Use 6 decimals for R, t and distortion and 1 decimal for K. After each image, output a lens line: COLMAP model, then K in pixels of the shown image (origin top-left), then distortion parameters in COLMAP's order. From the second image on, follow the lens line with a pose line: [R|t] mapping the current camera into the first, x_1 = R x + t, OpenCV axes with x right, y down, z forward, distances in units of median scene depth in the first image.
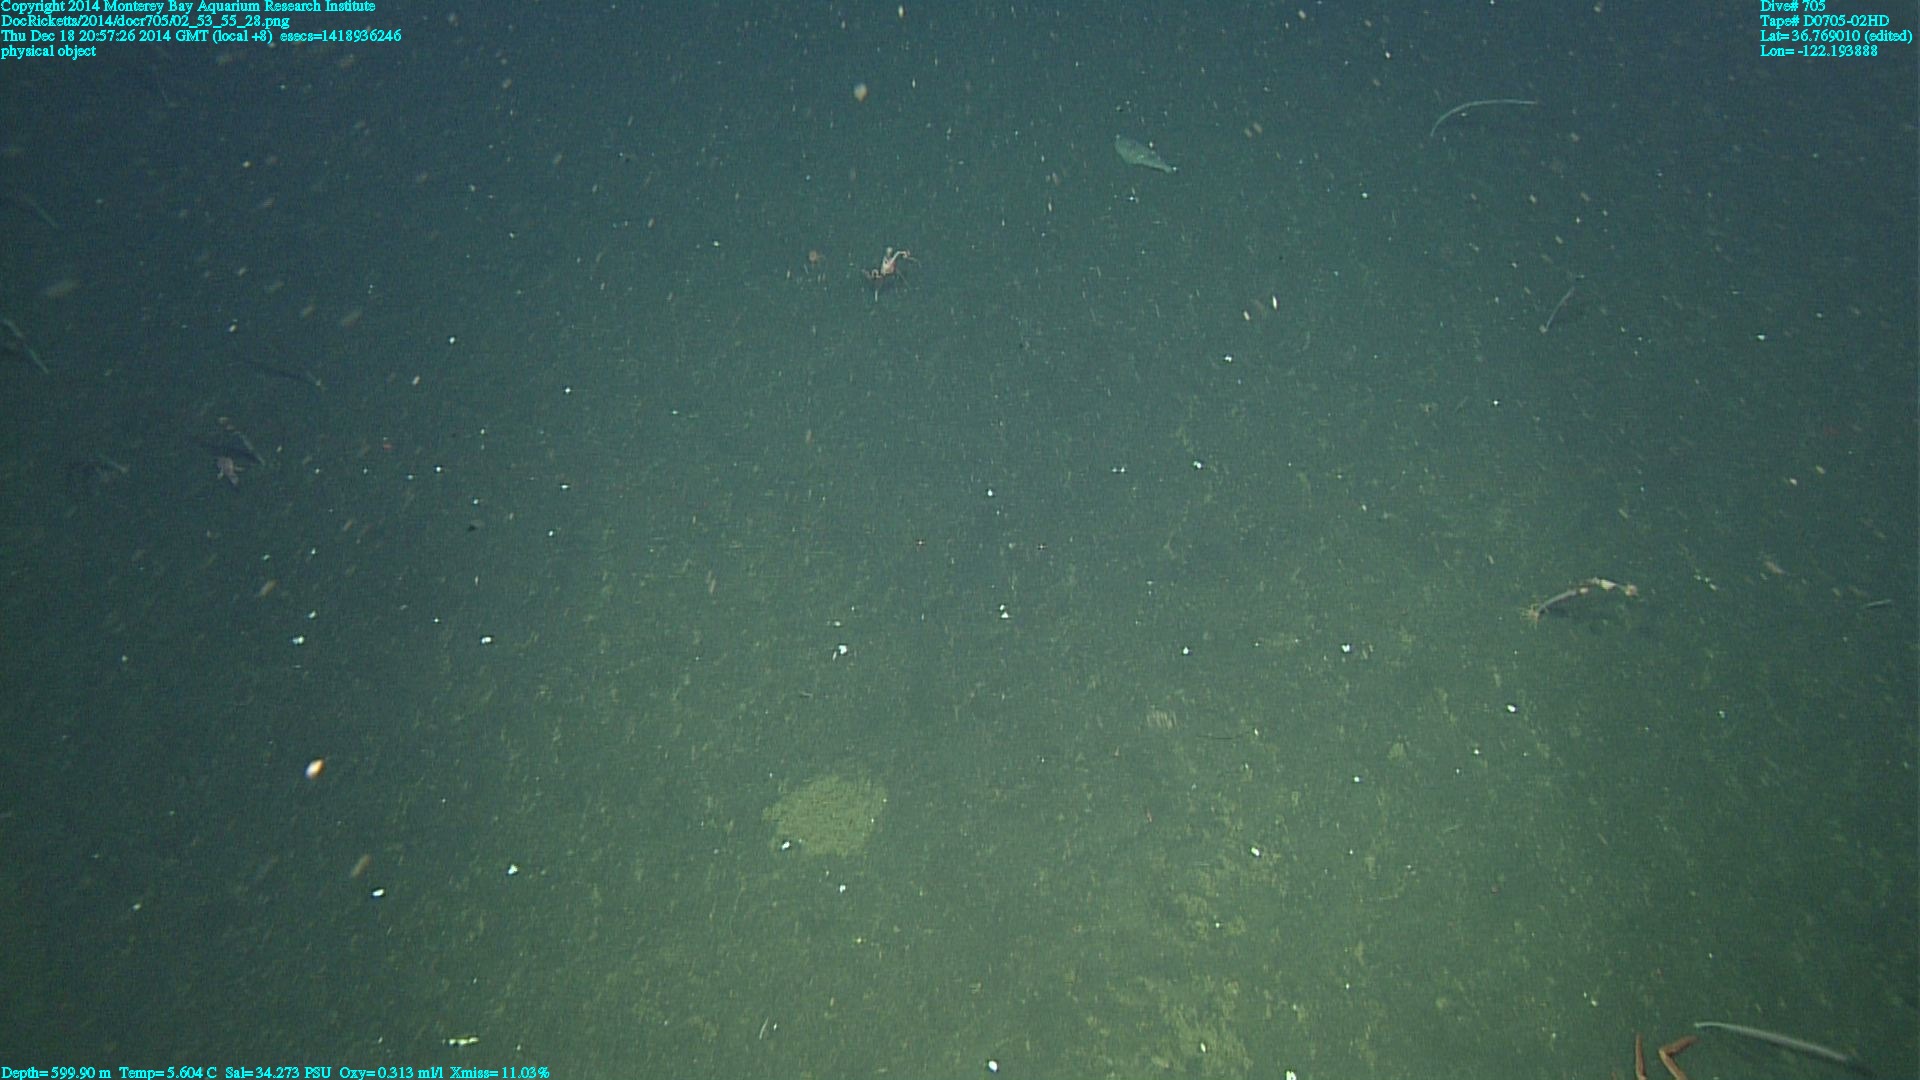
lens RADIAL K [[769.1, 0, 962.9], [0, 769.1, 549.0], [0, 0, 1]] dist [-0.000169, 0.002438]
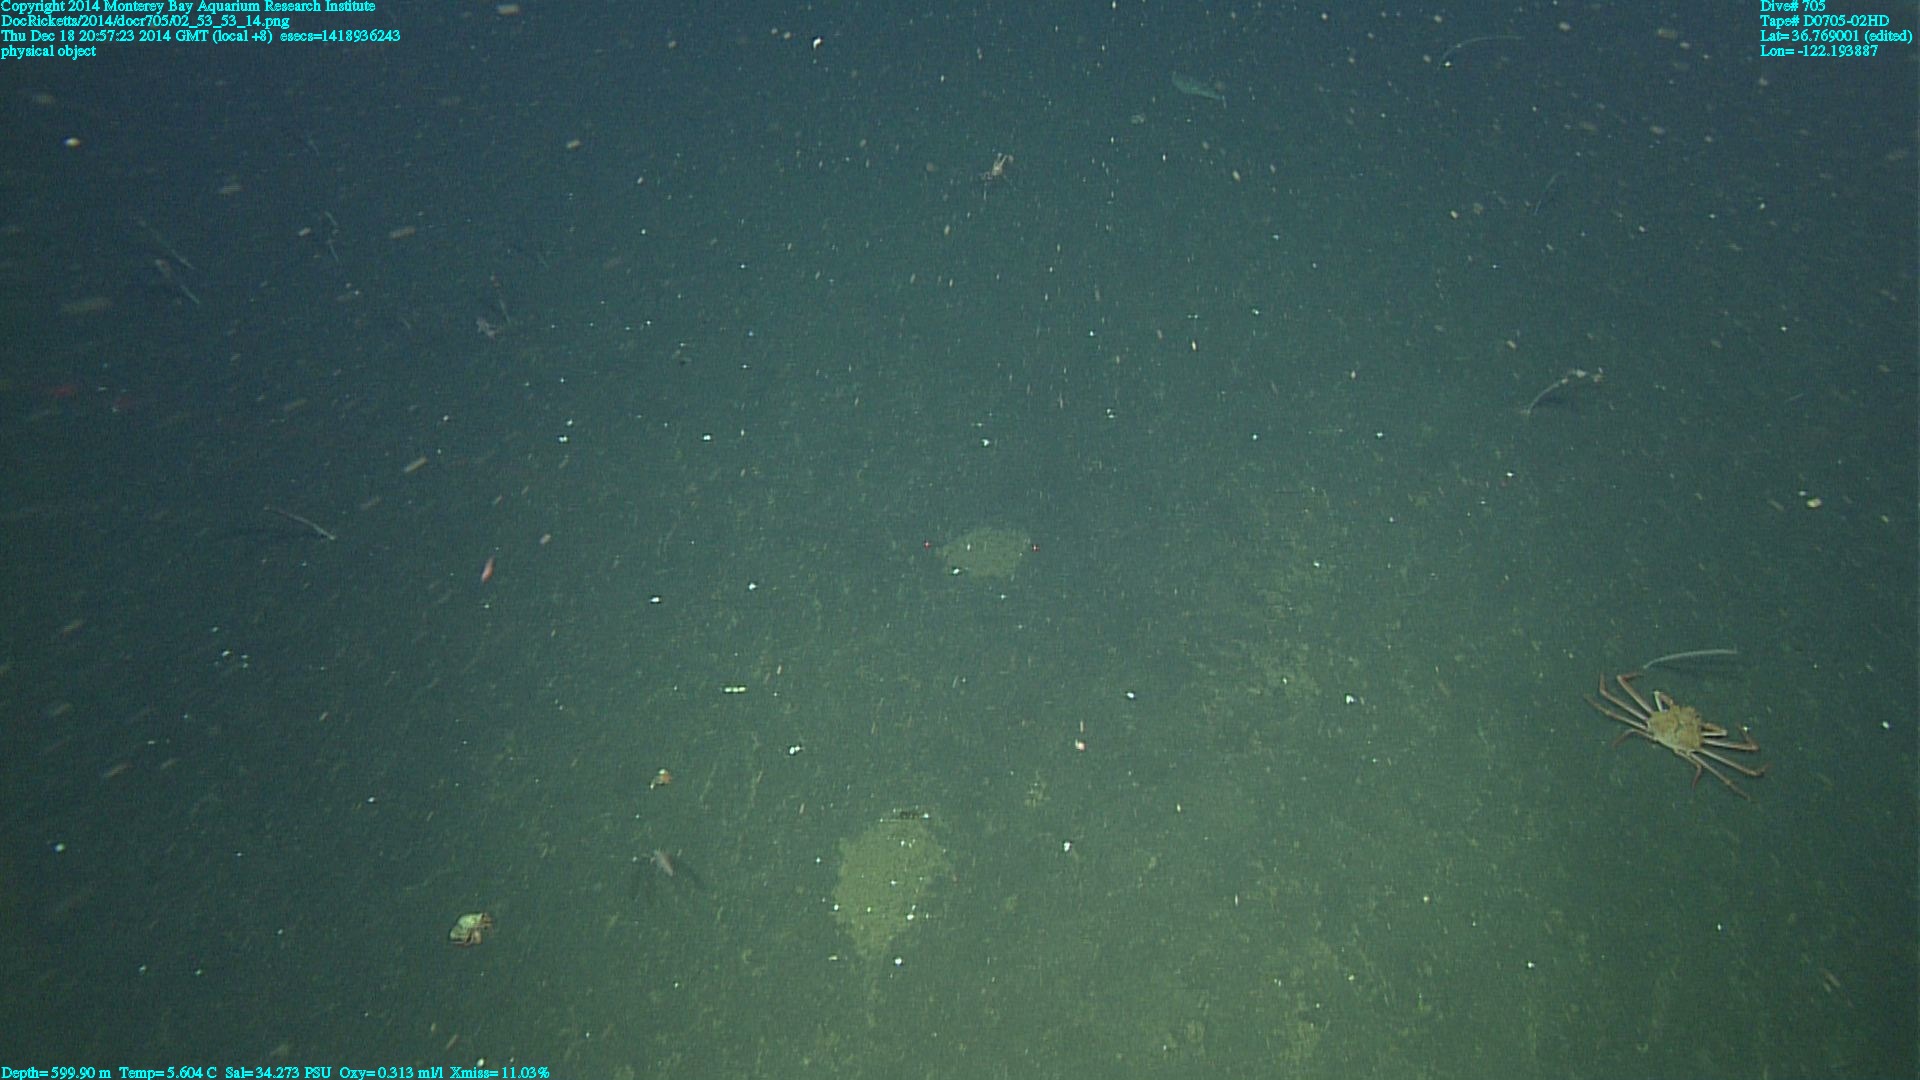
lens RADIAL K [[769.1, 0, 955.5], [0, 769.1, 529.3], [0, 0, 1]] dist [-0.000169, 0.002438]
pose [[0.999939, -0.001054, -0.011035, -0.229239], [0.000795, 0.999726, -0.023389, 0.364555], [0.011057, 0.023379, 0.999666, -0.337357]]
